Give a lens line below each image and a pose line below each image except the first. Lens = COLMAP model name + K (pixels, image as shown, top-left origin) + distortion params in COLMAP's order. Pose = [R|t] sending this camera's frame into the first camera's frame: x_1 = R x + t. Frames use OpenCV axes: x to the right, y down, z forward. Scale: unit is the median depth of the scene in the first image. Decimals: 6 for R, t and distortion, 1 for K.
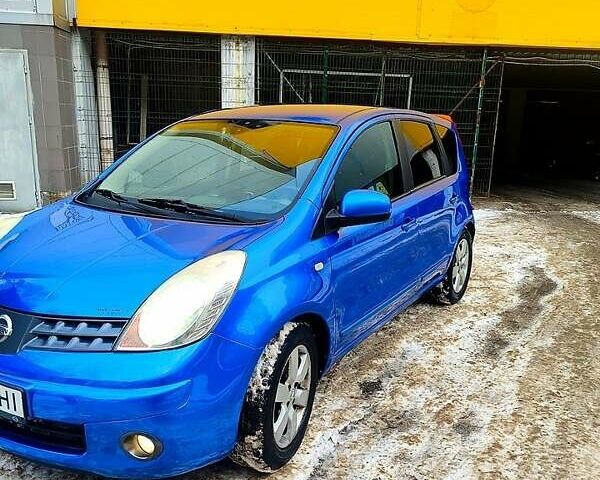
lens RADIAL K [[545.8, 0, 304.7], [0, 545.8, 240.8], [0, 0, 1]] dist [0.003310, -0.008403]
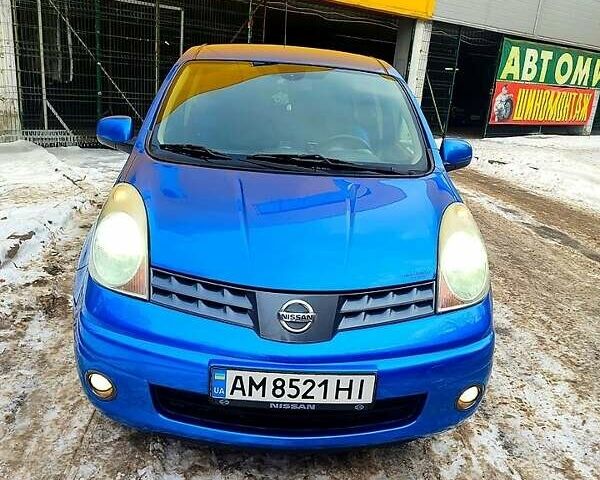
lens RADIAL K [[545.8, 0, 305.1], [0, 545.8, 241.5], [0, 0, 1]] dist [0.003310, -0.008403]
pose [[0.847629, -0.120246, 0.516784, -0.197767], [0.061304, 0.989653, 0.129724, -0.013176], [-0.527036, -0.078277, 0.846230, 0.056880]]
